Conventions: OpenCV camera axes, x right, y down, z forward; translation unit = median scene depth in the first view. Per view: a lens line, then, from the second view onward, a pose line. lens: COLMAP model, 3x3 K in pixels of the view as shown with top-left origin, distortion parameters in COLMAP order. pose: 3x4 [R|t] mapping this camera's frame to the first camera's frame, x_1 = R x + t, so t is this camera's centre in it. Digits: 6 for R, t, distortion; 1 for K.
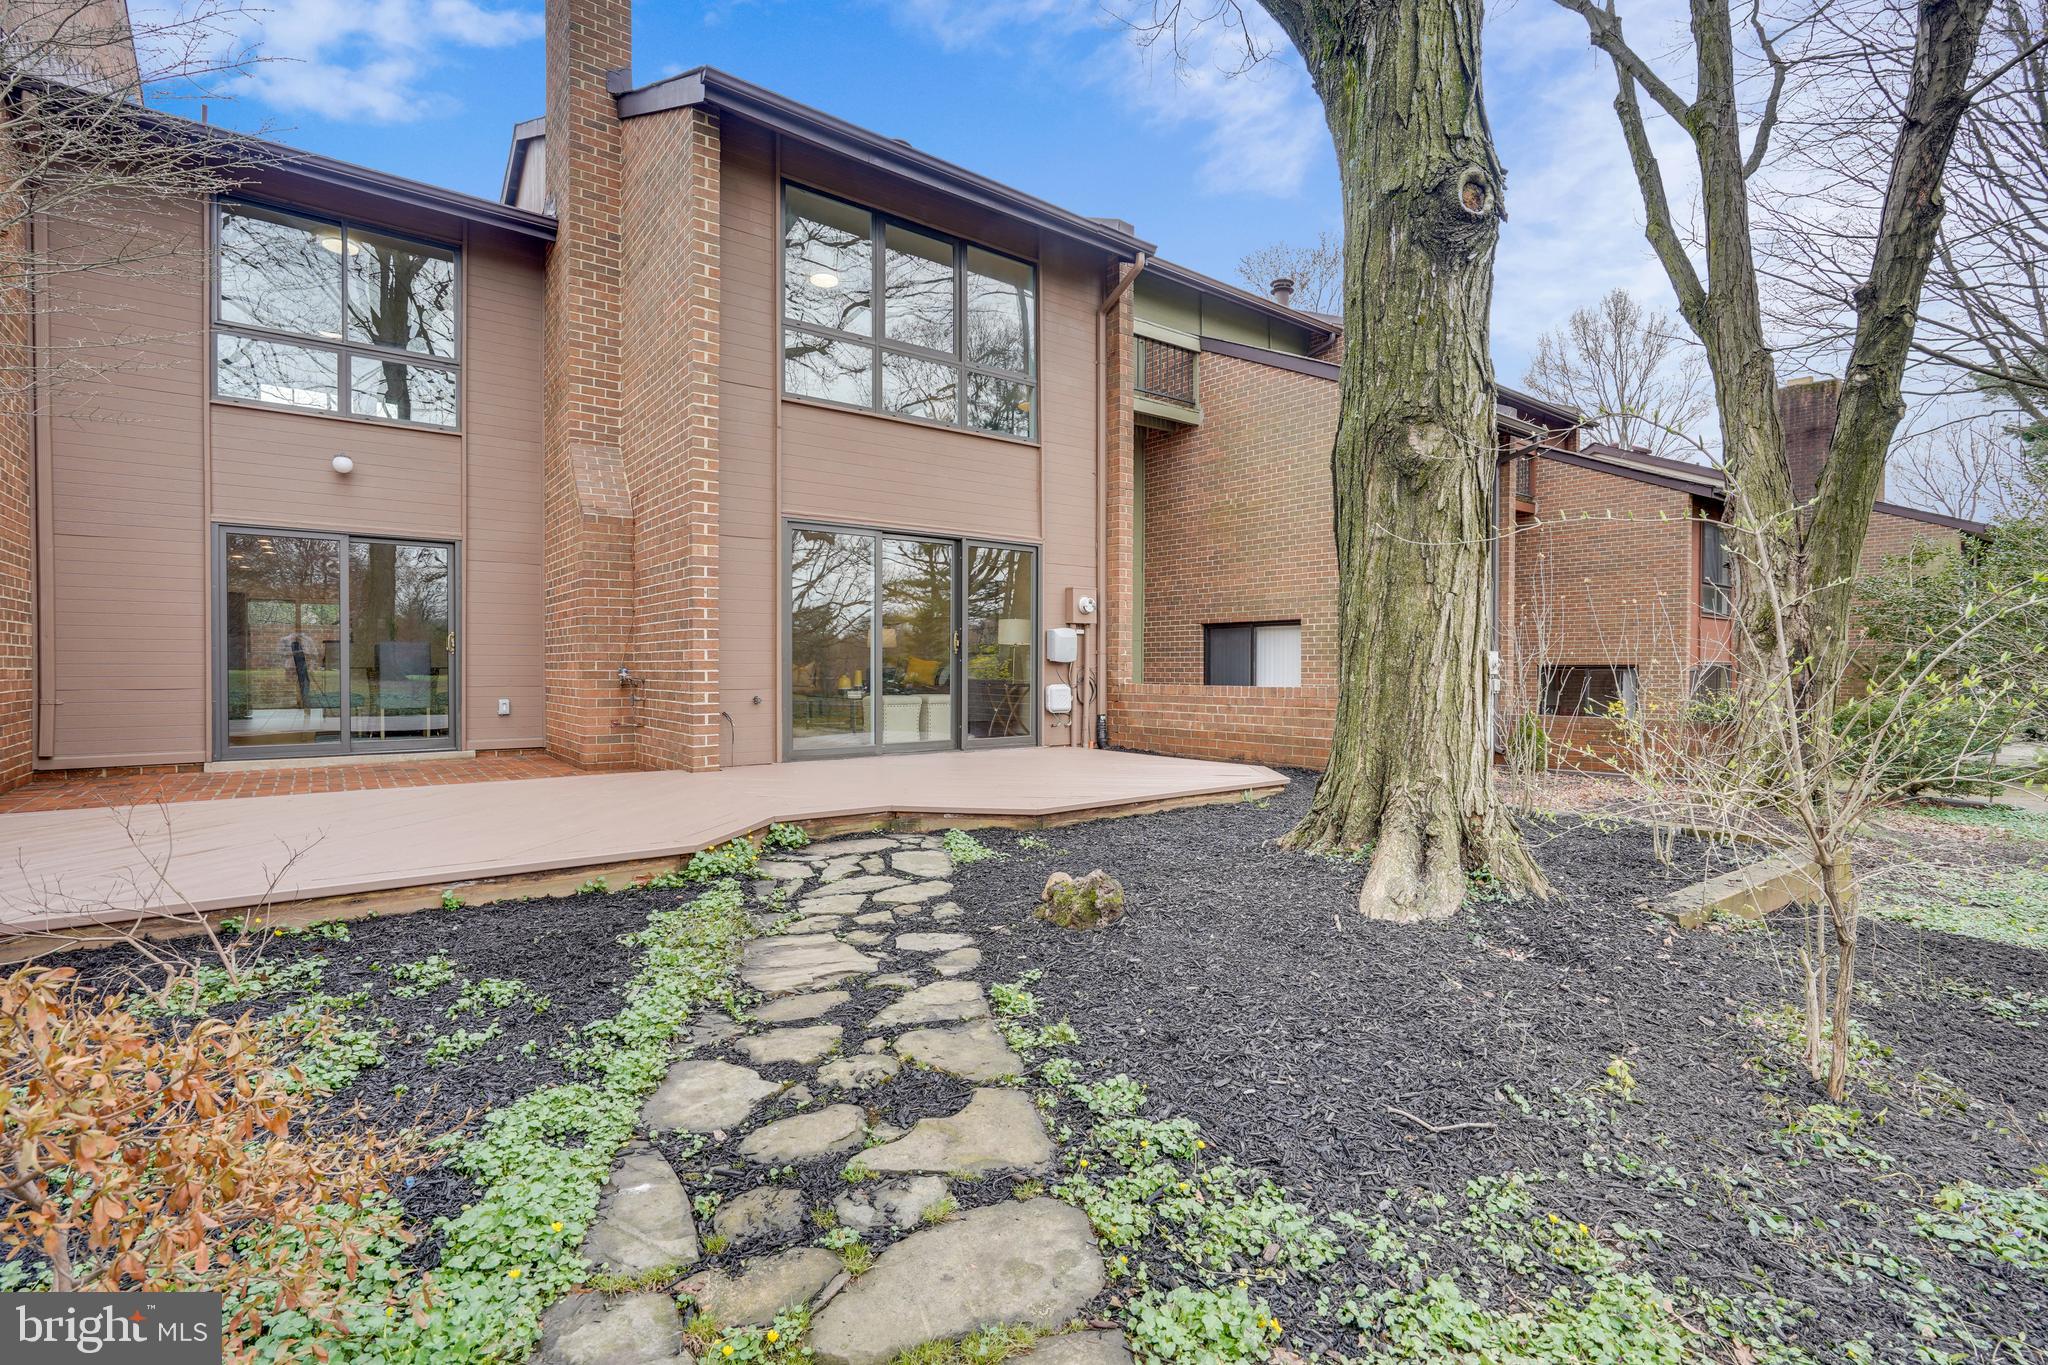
lens RADIAL K [[924.1, 0, 1022.3], [0, 924.1, 675.6], [0, 0, 1]] dist [-0.024306, 0.013088]
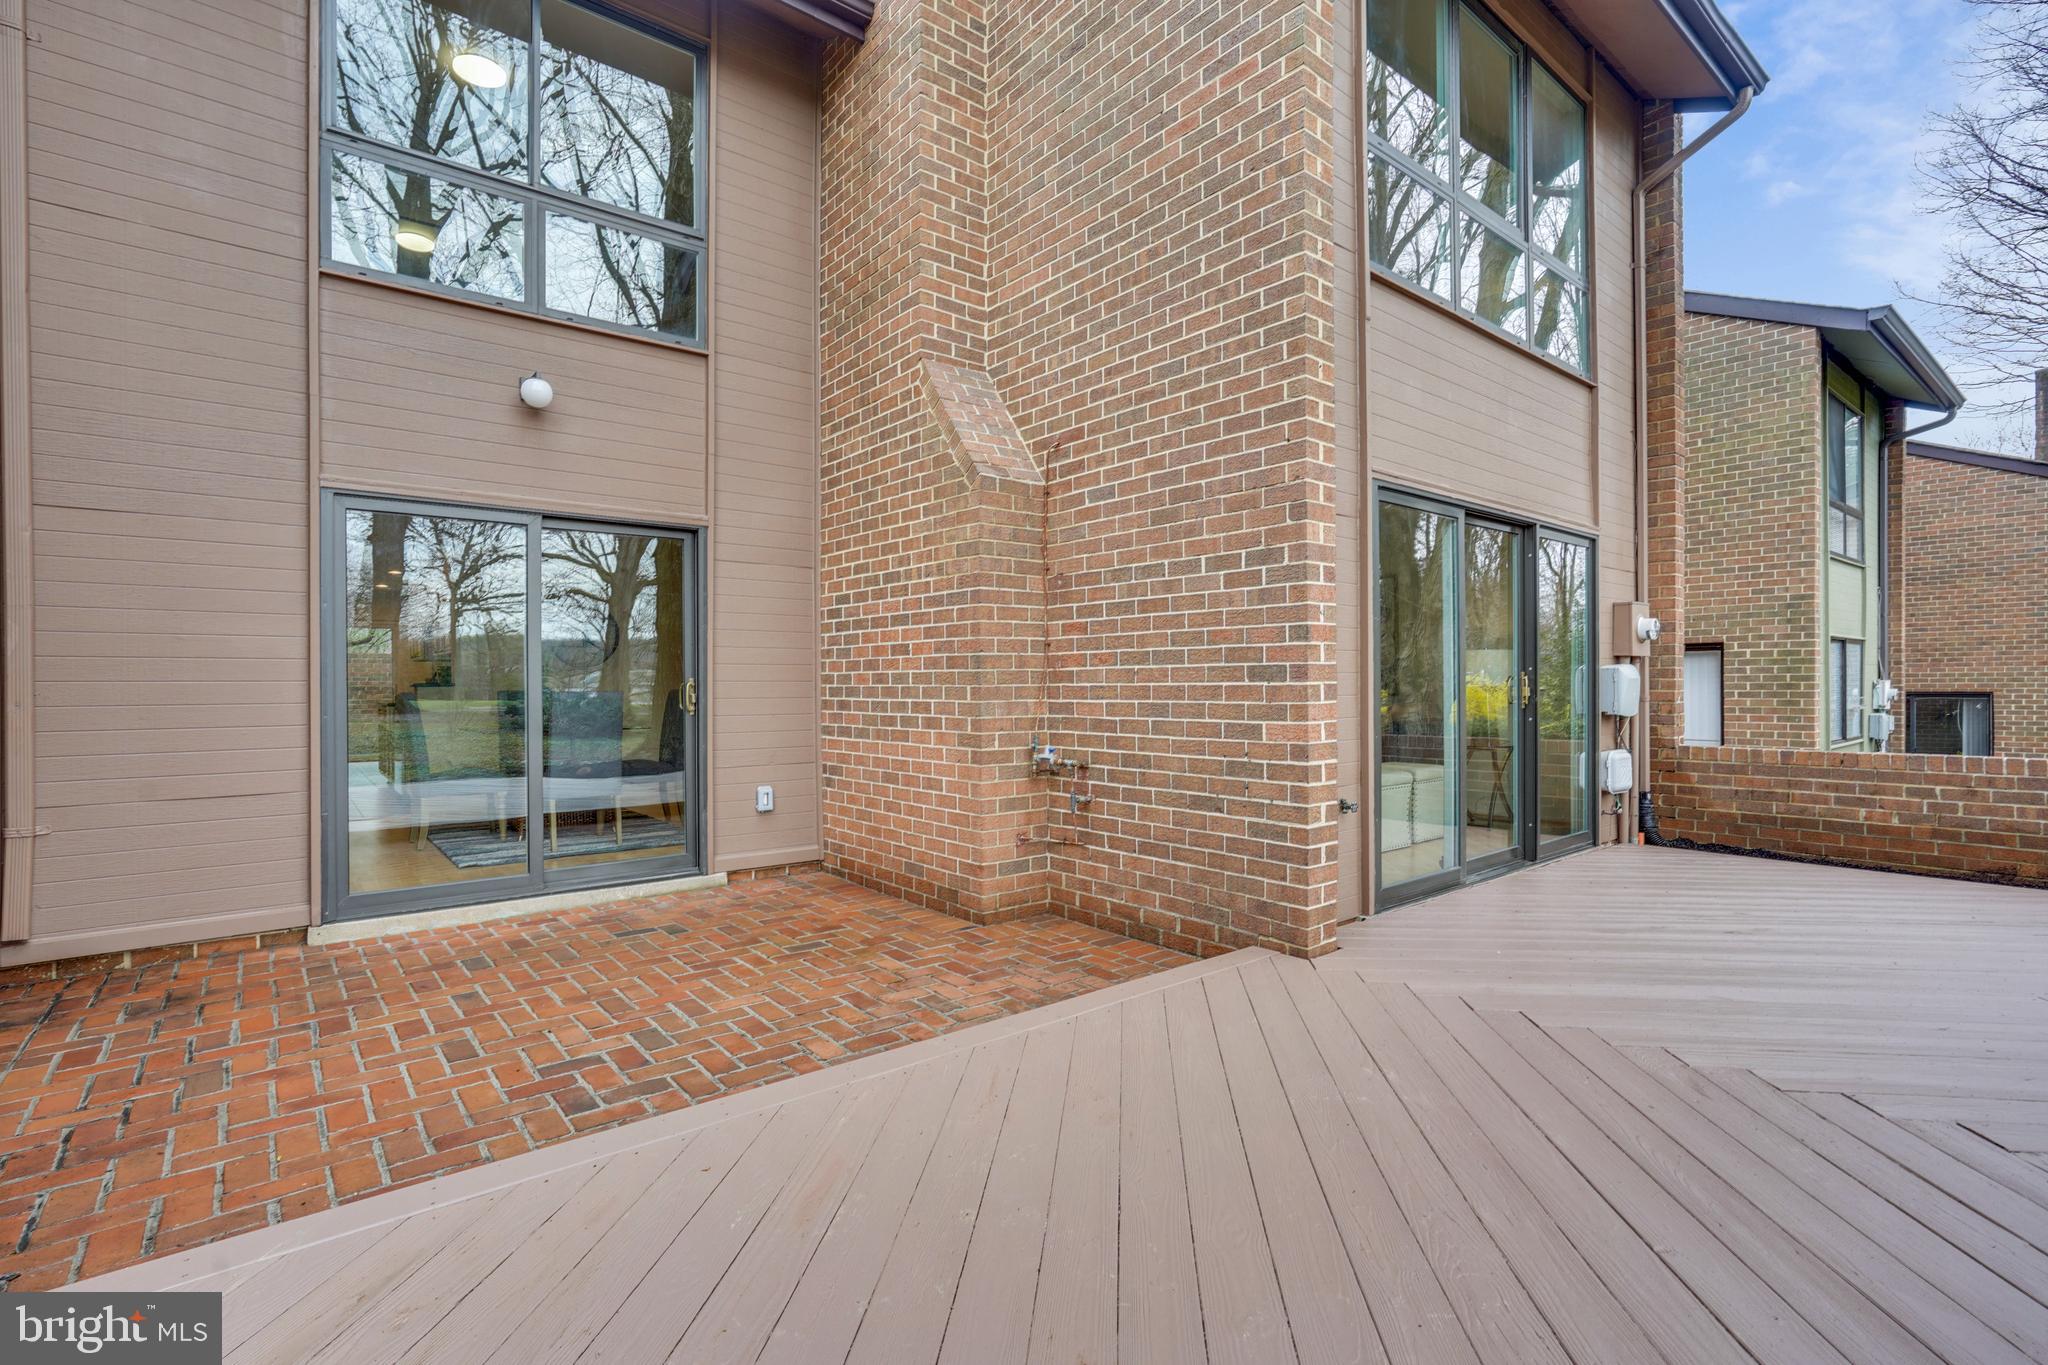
lens RADIAL K [[939.1, 0, 1024.0], [0, 939.1, 682.5], [0, 0, 1]] dist [-0.036710, 0.020019]
pose [[0.999436, -0.007754, 0.032659, -0.463243], [0.008072, 0.999921, -0.009609, -0.040854], [-0.032582, 0.009867, 0.999420, 0.413141]]
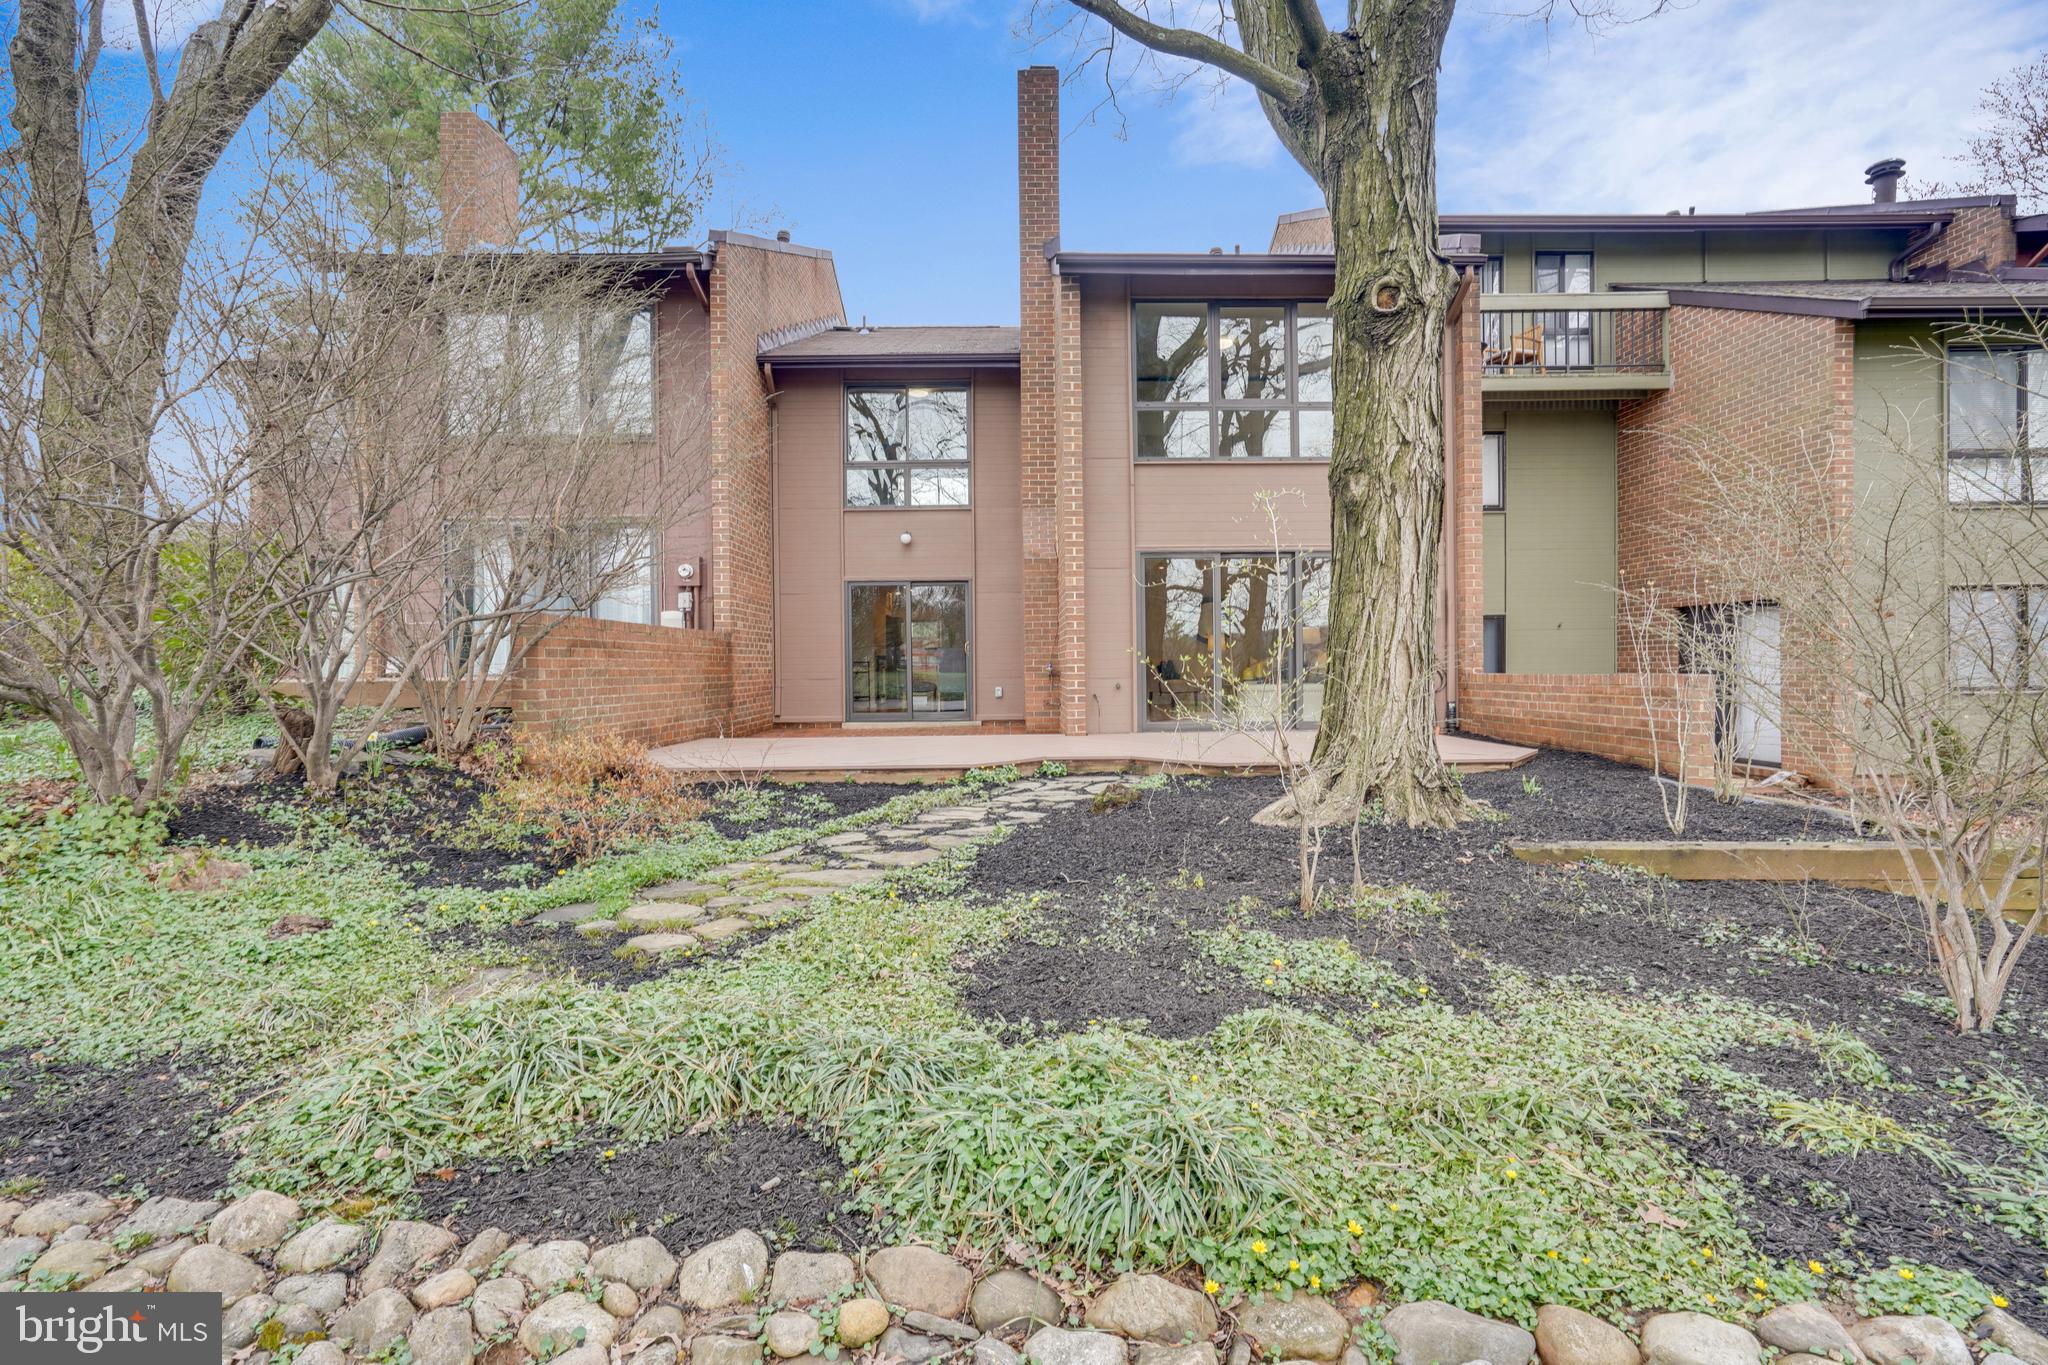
lens RADIAL K [[926.5, 0, 1024.3], [0, 926.5, 679.0], [0, 0, 1]] dist [-0.037176, 0.014506]
pose [[0.800627, -0.002374, -0.599159, 0.396958], [0.006447, 0.999968, 0.004652, 0.008206], [0.599129, -0.007588, 0.800617, -0.174333]]
